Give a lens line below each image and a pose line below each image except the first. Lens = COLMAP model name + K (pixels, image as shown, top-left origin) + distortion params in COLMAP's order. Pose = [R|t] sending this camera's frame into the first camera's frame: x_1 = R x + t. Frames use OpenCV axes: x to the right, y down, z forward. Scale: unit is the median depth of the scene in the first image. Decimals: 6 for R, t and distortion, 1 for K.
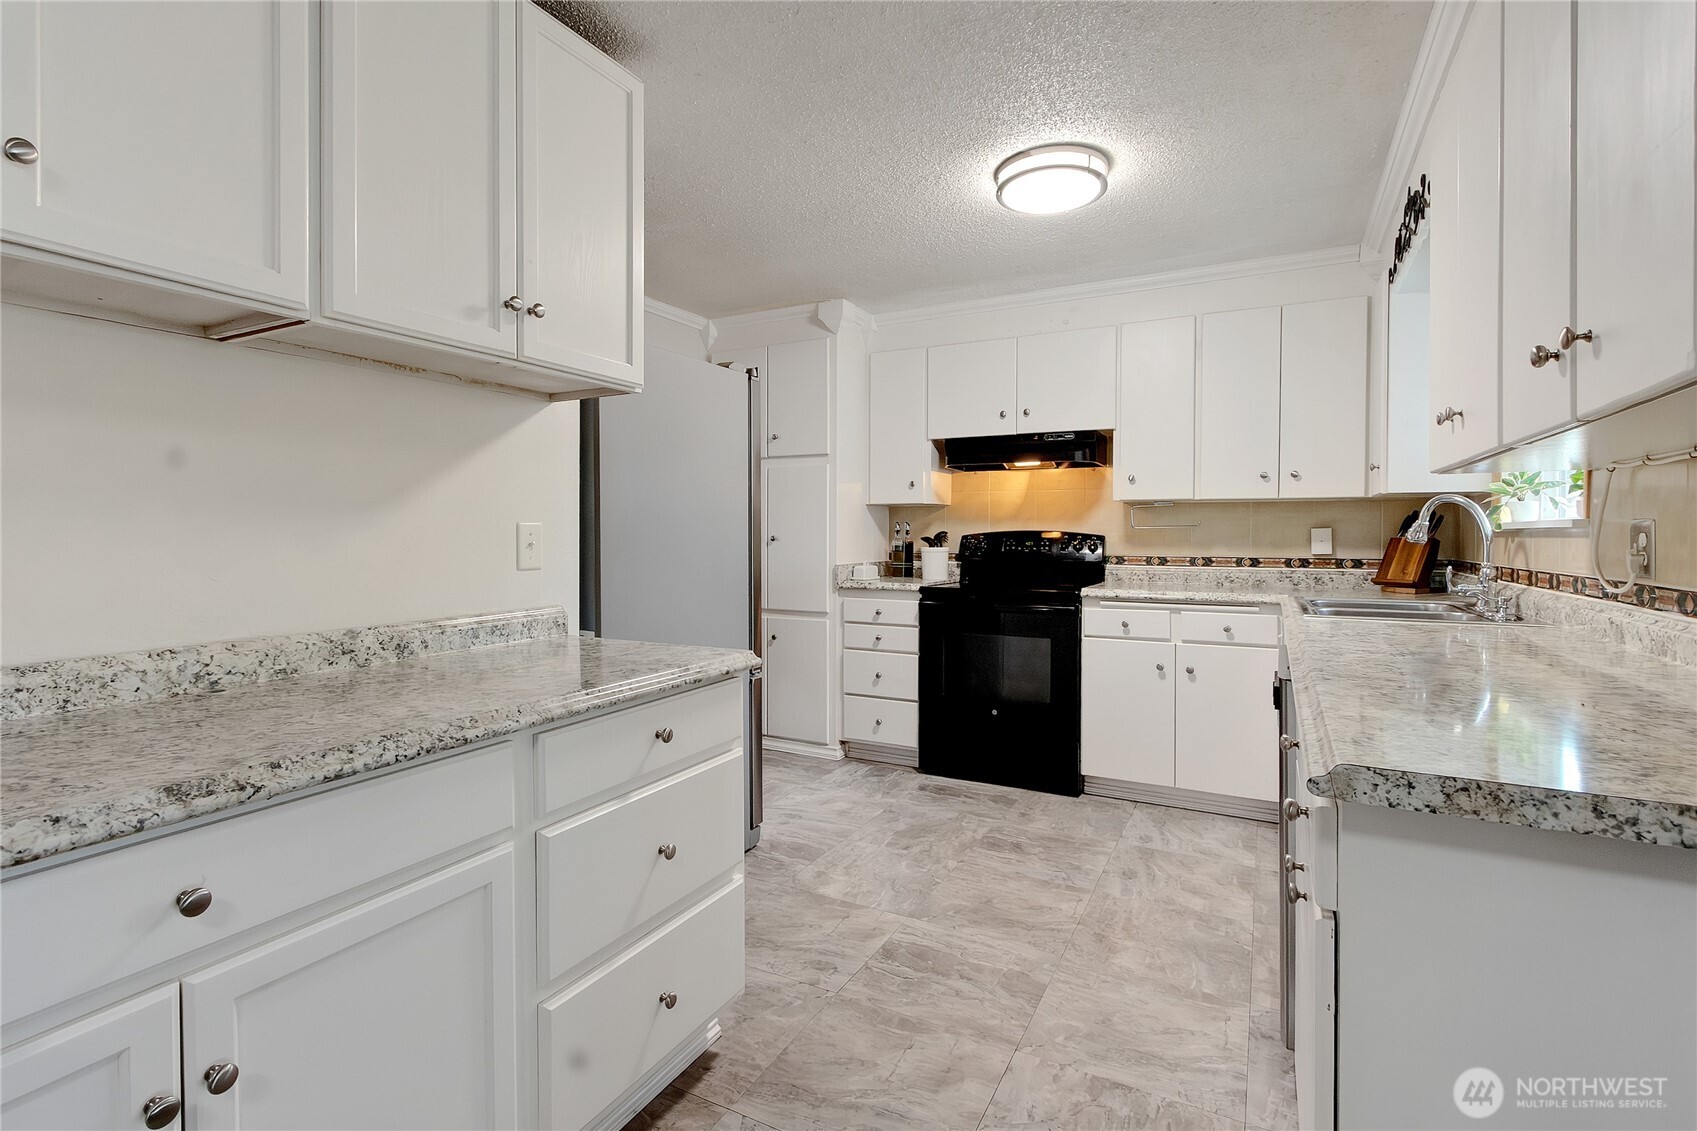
lens RADIAL K [[798.5, 0, 851.3], [0, 798.5, 527.5], [0, 0, 1]] dist [0.004633, -0.000821]
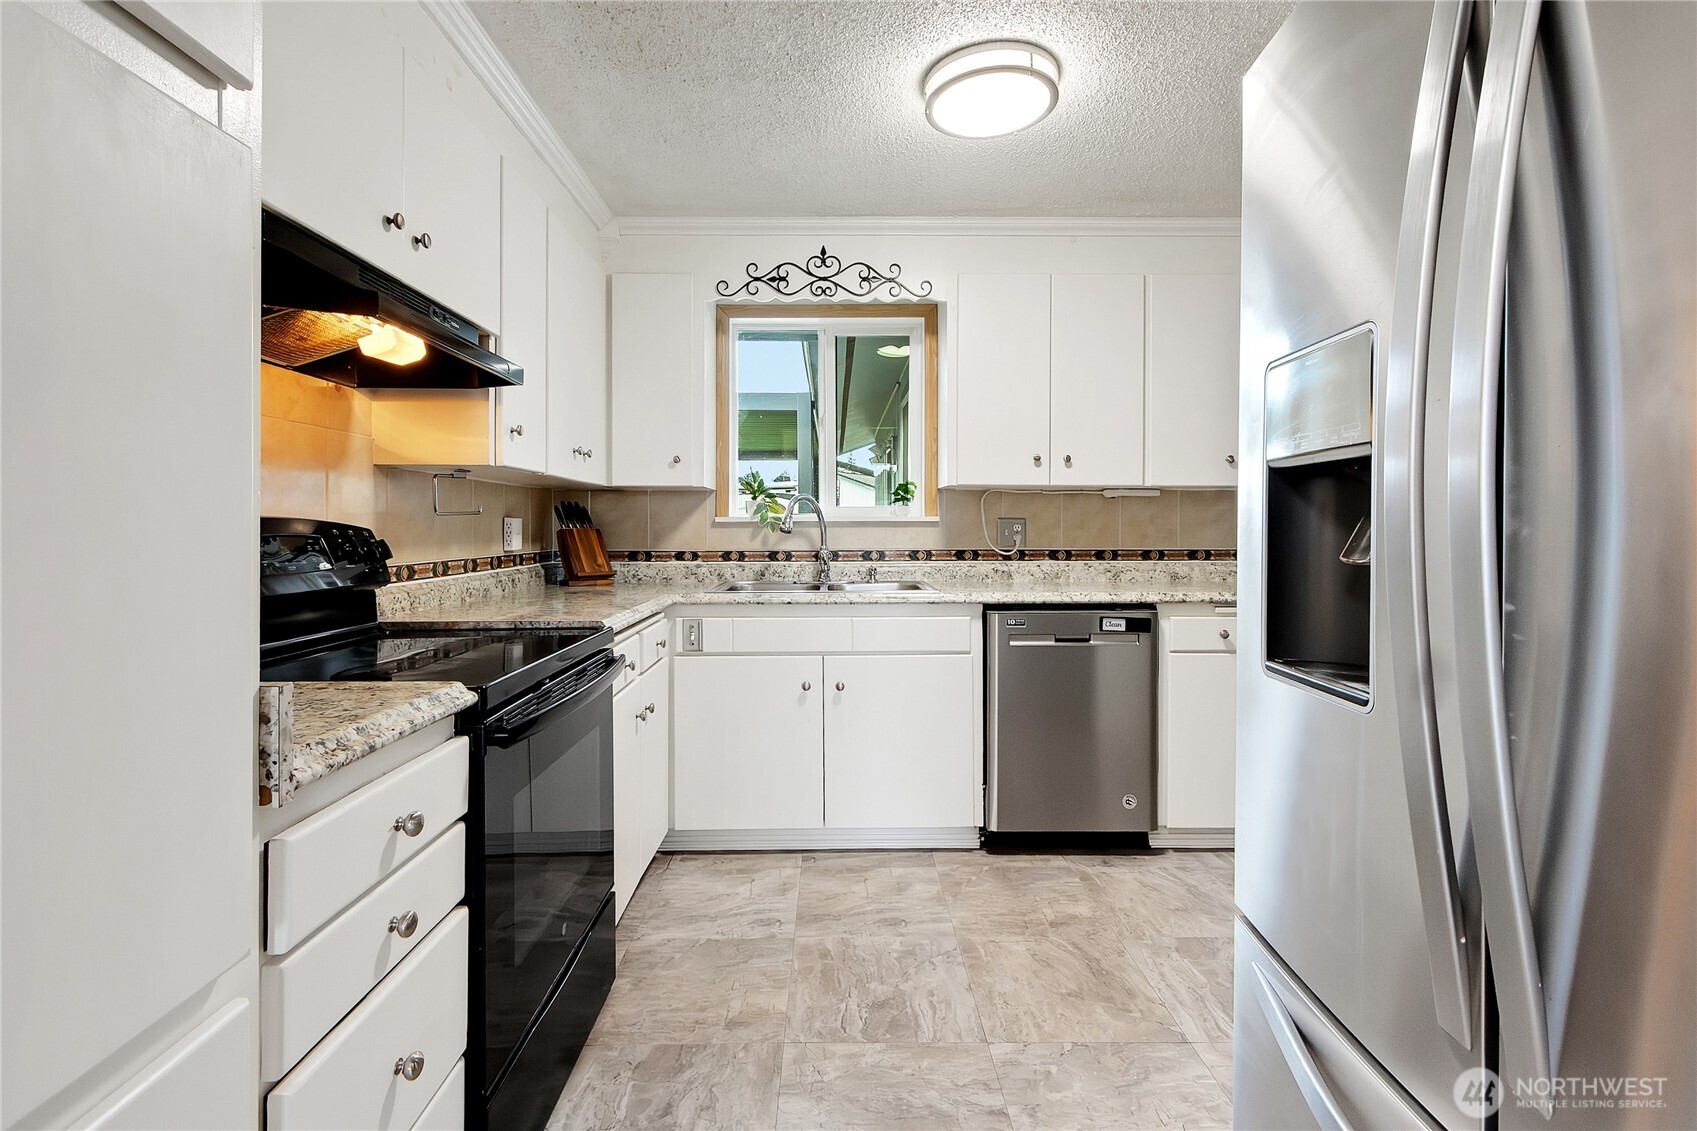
lens RADIAL K [[798.5, 0, 851.3], [0, 798.5, 527.5], [0, 0, 1]] dist [0.004633, -0.000821]
pose [[-0.473497, -0.003361, 0.880789, -0.364856], [-0.004532, 0.999989, 0.001379, 0.013588], [-0.880784, -0.003339, -0.473507, 1.391499]]
